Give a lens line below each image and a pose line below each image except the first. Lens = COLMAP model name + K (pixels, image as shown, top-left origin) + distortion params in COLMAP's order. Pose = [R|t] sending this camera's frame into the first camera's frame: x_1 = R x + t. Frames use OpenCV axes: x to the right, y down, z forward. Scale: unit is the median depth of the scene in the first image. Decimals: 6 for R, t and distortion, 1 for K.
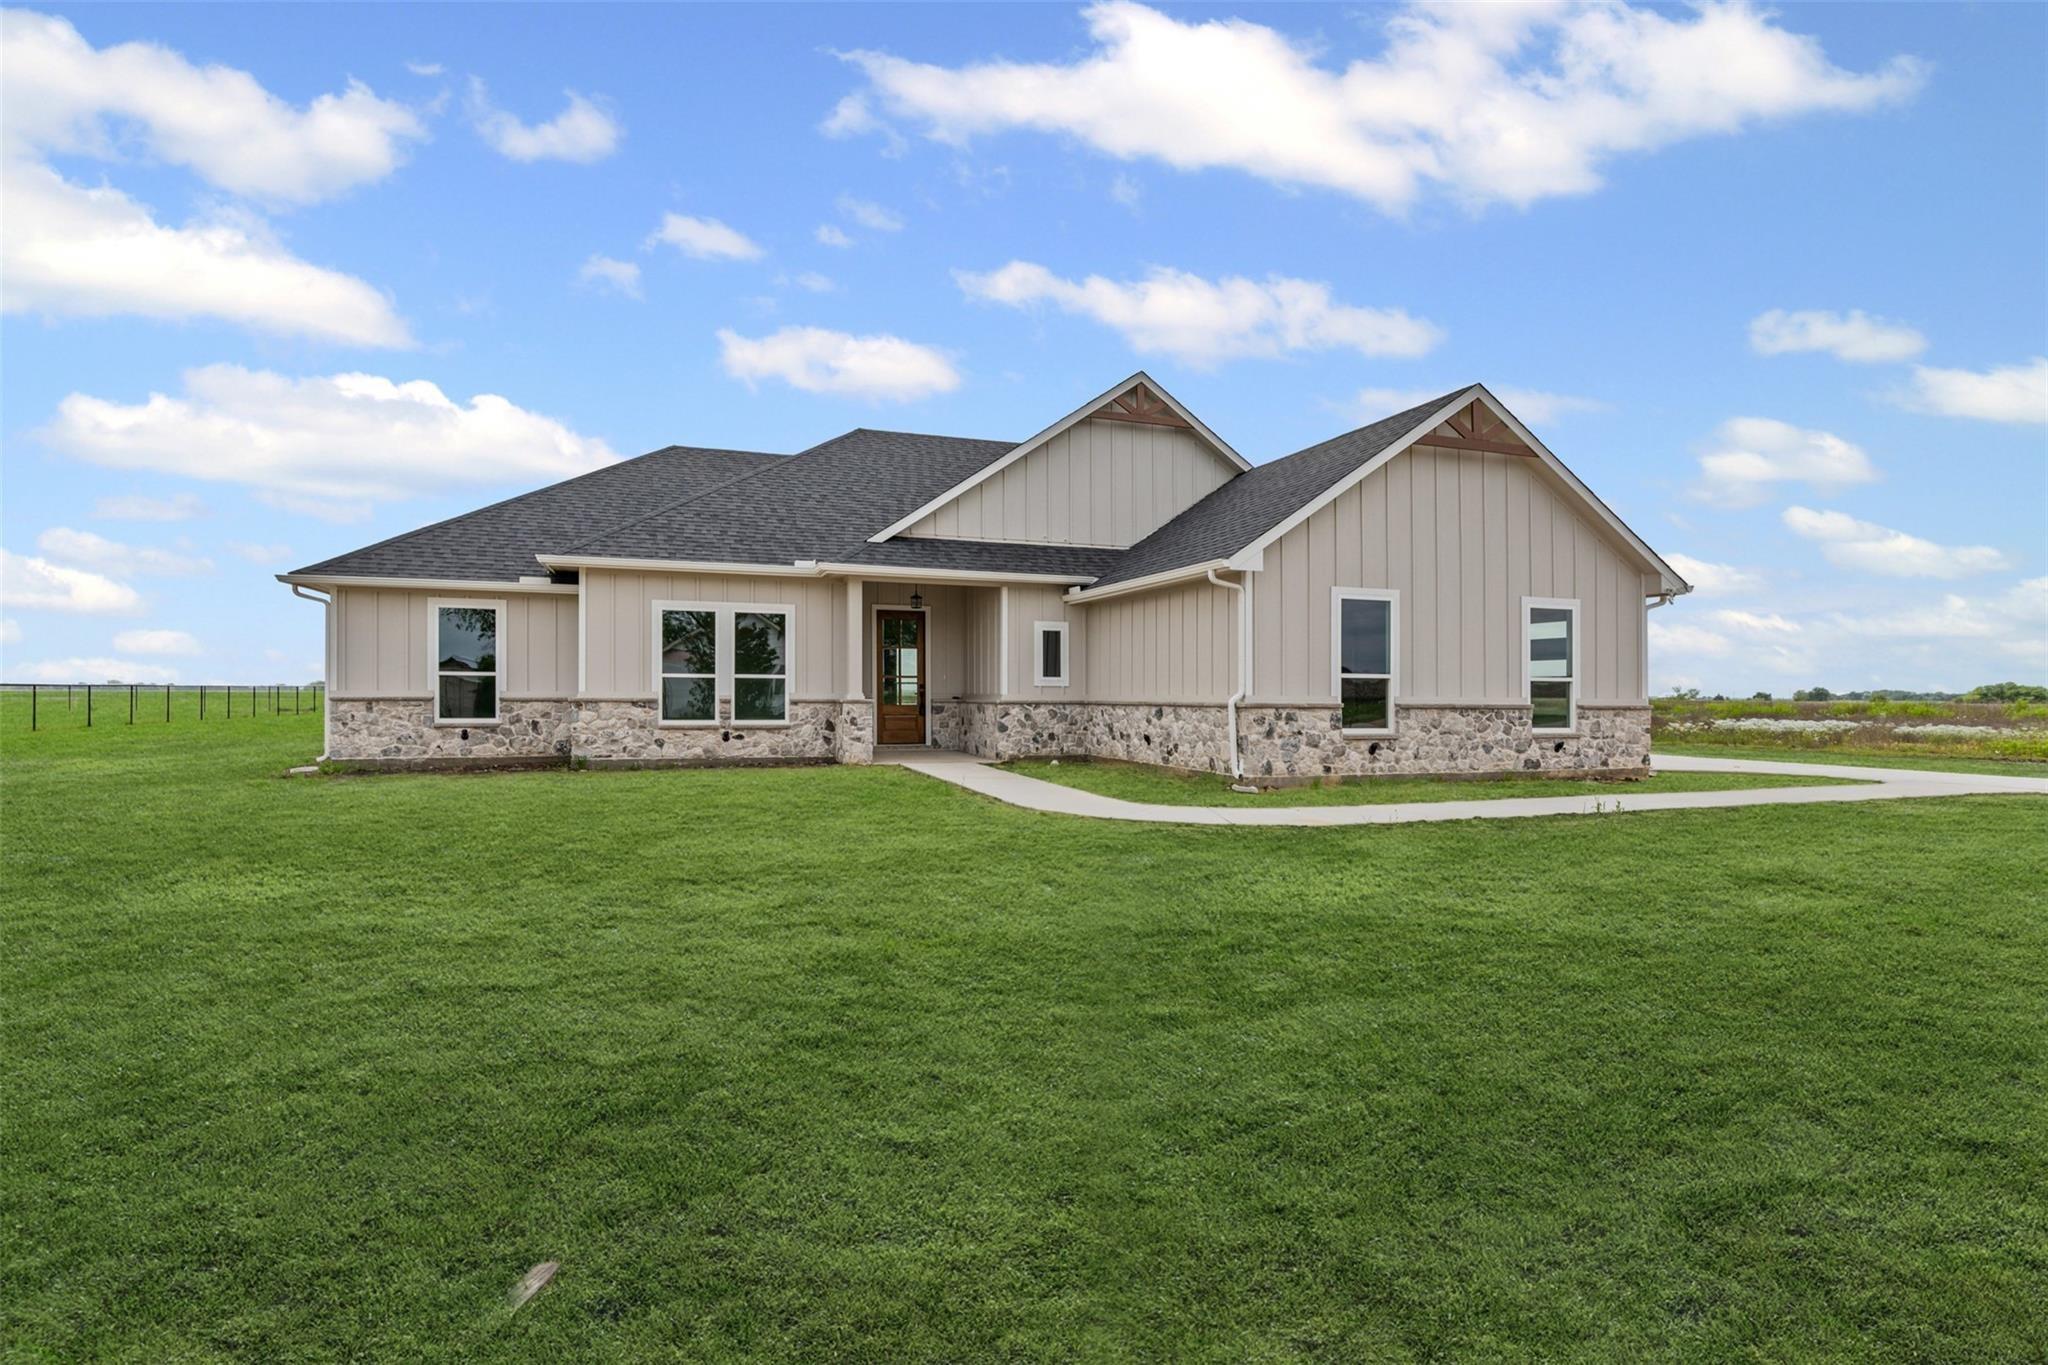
lens RADIAL K [[1029.6, 0, 1033.7], [0, 1029.6, 692.2], [0, 0, 1]] dist [0.001304, 0.000927]
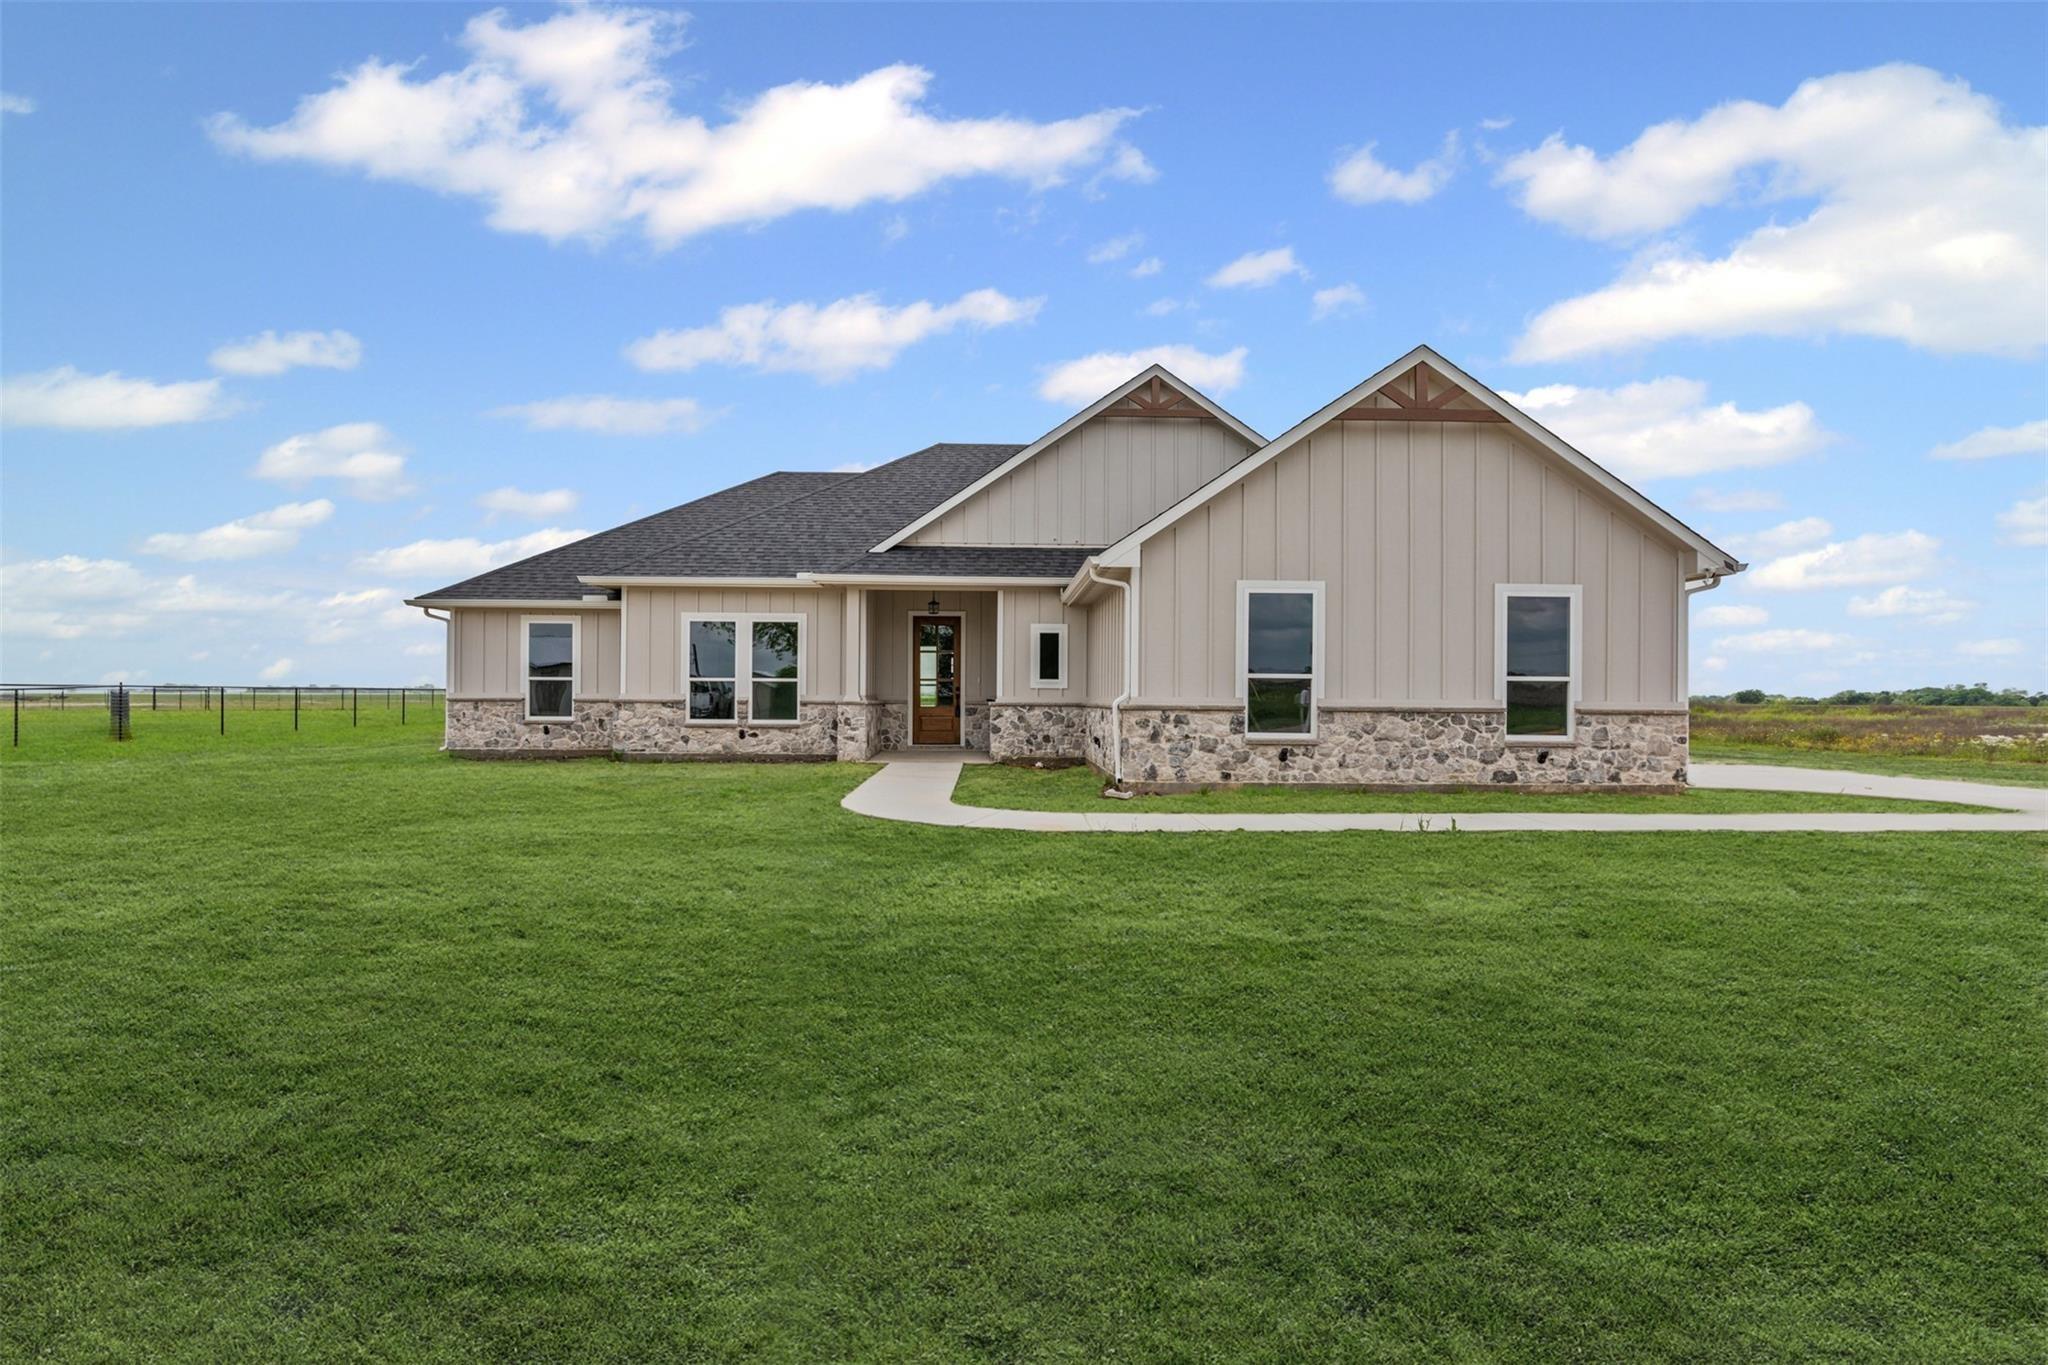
lens RADIAL K [[1034.0, 0, 1025.8], [0, 1034.0, 702.7], [0, 0, 1]] dist [-0.000350, -0.000814]
pose [[0.949296, 0.002334, -0.314374, 0.348202], [-0.000536, 0.999983, 0.005805, 0.002534], [0.314383, -0.005342, 0.949281, 0.043924]]
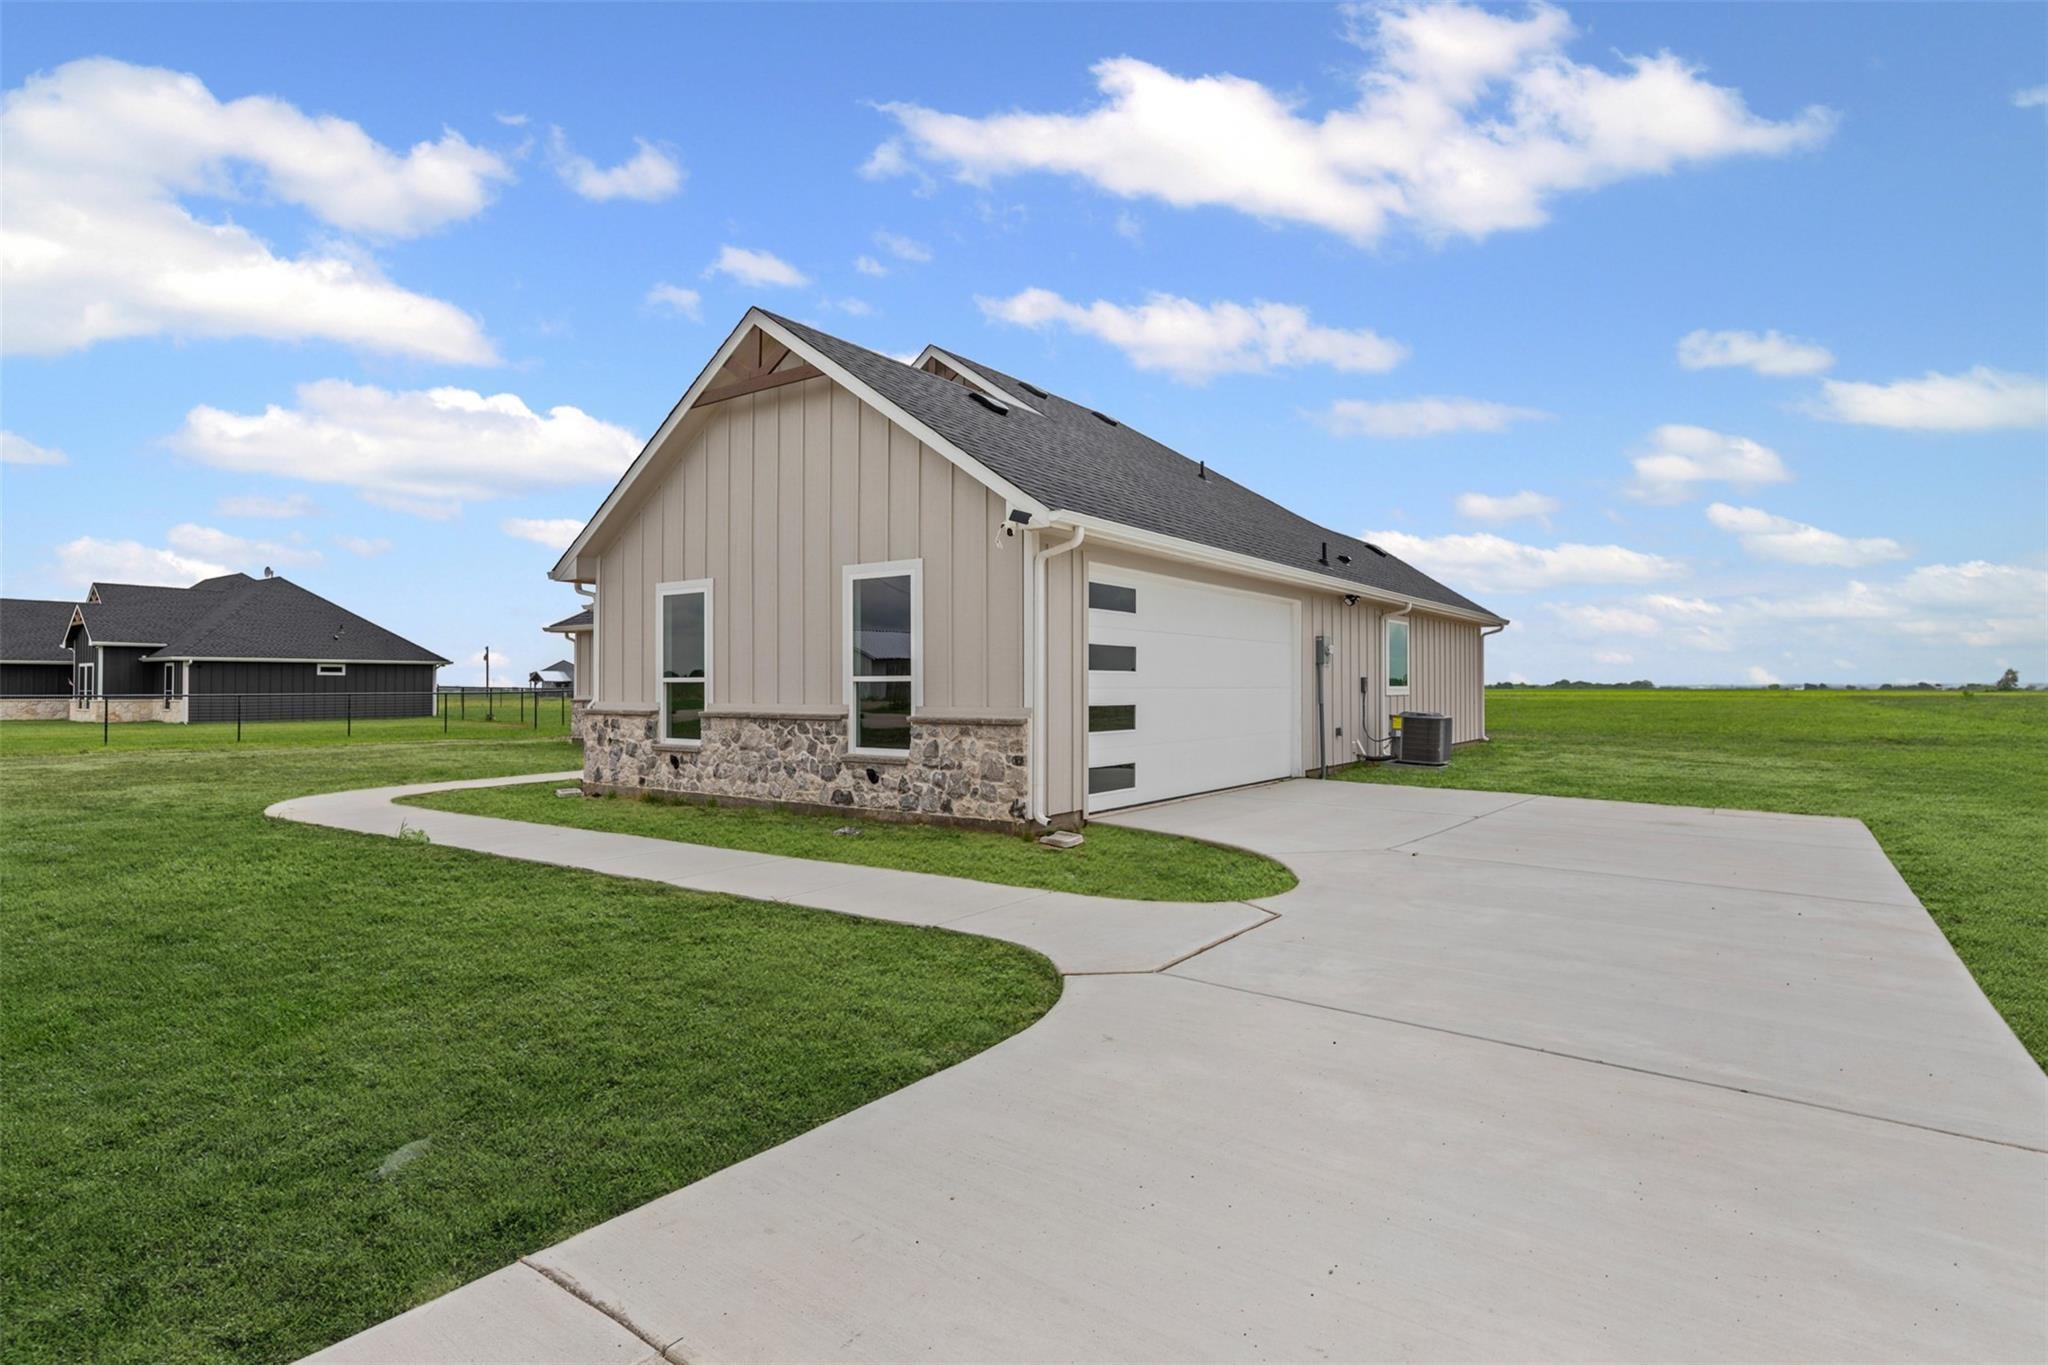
lens RADIAL K [[1049.0, 0, 1024.0], [0, 1049.0, 682.5], [0, 0, 1]] dist [-0.001019, -0.000293]
pose [[0.558909, -0.011953, -0.829143, 1.082362], [0.007166, 0.999928, -0.009585, -0.002314], [0.829198, -0.000585, 0.558955, 0.646068]]
